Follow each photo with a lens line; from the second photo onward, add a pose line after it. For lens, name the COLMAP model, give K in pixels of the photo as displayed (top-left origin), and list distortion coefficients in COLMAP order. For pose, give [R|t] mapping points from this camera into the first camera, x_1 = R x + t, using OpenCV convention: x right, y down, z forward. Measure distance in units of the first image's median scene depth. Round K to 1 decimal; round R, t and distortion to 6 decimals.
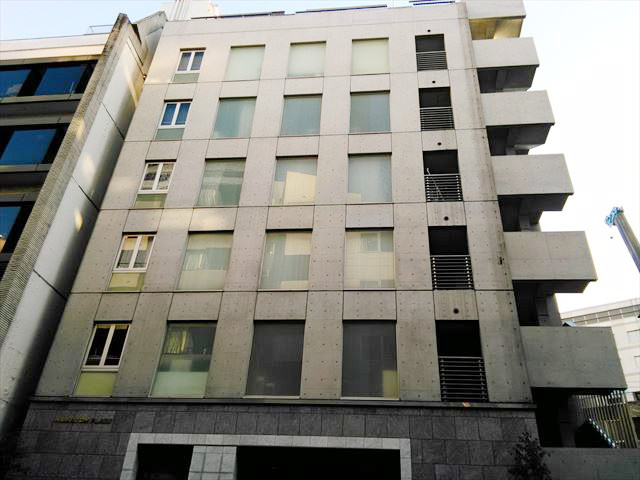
lens RADIAL K [[523.7, 0, 320.0], [0, 523.7, 240.0], [0, 0, 1]] dist [0.038143, -0.047970]
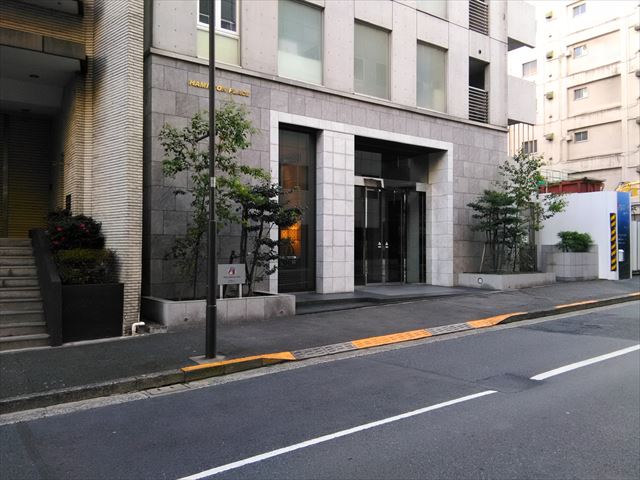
lens RADIAL K [[523.7, 0, 320.0], [0, 523.7, 240.0], [0, 0, 1]] dist [0.038143, -0.047970]
pose [[0.742159, -0.032038, 0.669458, -0.970311], [-0.347211, 0.835992, 0.424926, 0.112845], [-0.573275, -0.547806, 0.609315, 0.192778]]
